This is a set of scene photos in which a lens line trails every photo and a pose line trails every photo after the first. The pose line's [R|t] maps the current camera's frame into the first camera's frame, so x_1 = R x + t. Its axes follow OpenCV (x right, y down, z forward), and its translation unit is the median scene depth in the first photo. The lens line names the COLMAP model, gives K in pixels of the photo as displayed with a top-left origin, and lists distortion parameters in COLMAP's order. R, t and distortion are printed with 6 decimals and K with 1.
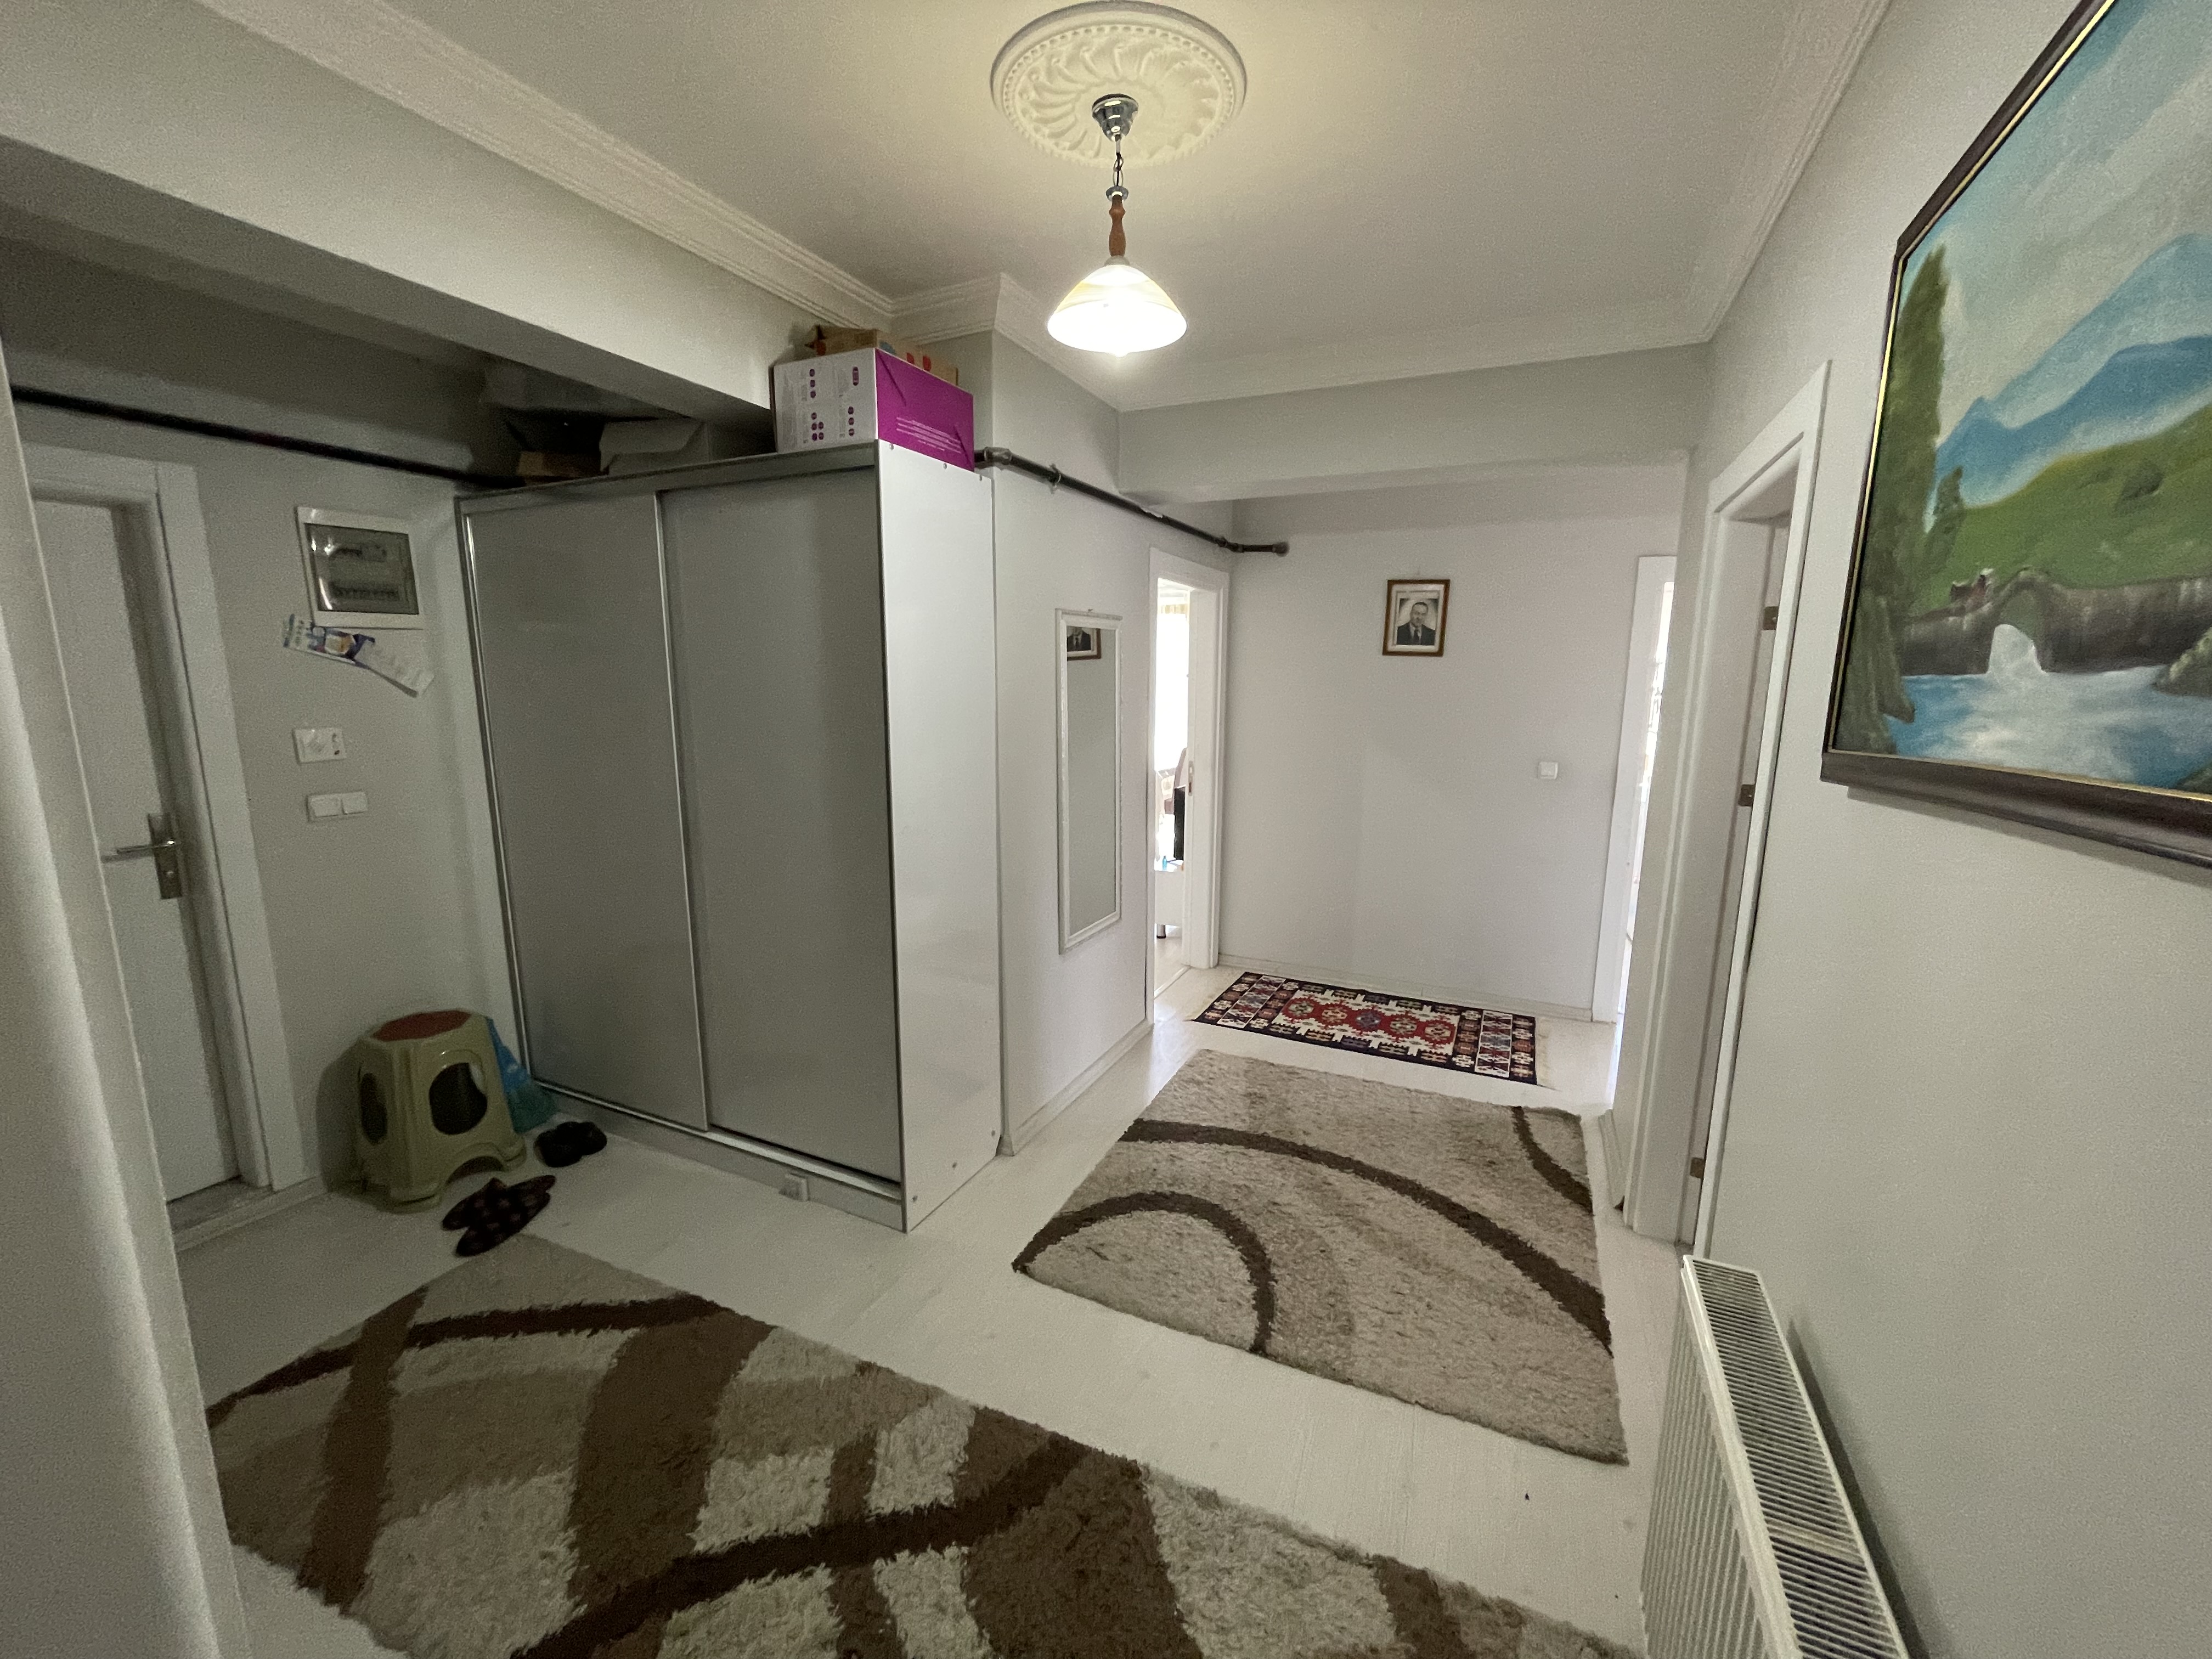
lens RADIAL K [[896.7, 0, 1097.7], [0, 896.7, 832.4], [0, 0, 1]] dist [0.001776, 0.000061]
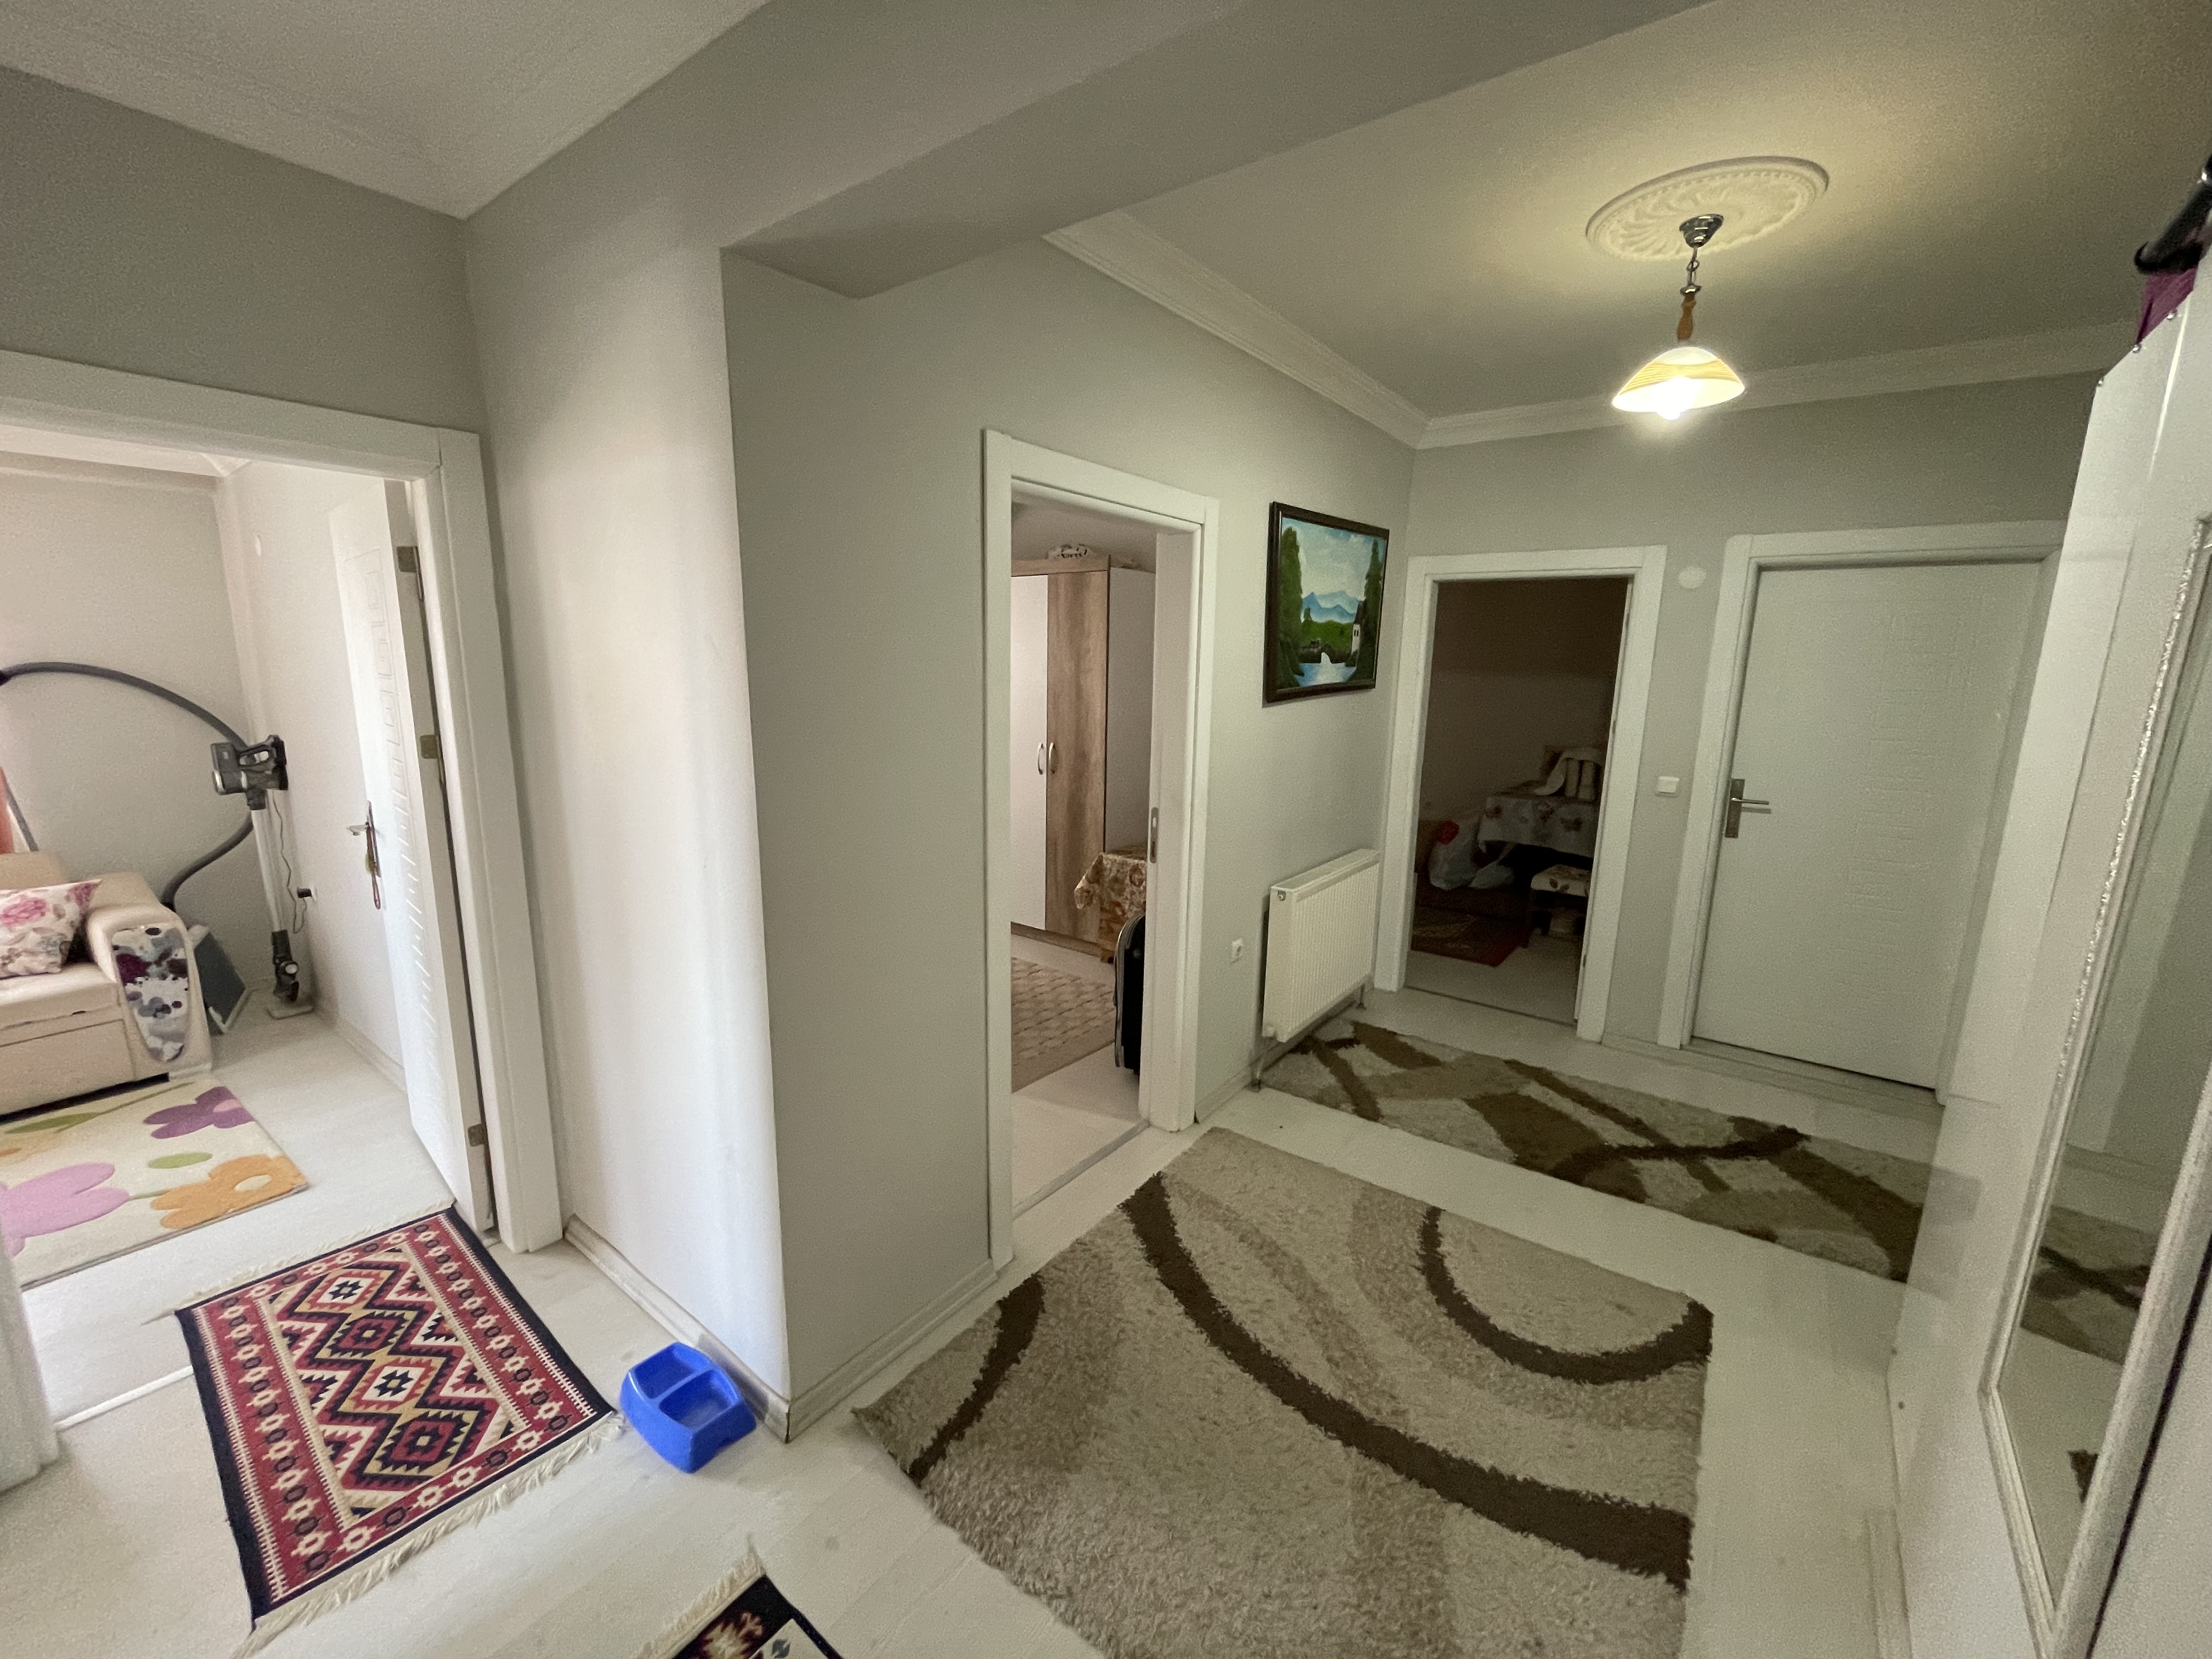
lens RADIAL K [[896.7, 0, 1116.8], [0, 896.7, 844.3], [0, 0, 1]] dist [0.001776, 0.000061]
pose [[-0.983183, -0.057452, 0.173349, 0.392763], [0.009248, 0.932345, 0.361452, -0.320919], [-0.182387, 0.356977, -0.916134, 1.867216]]
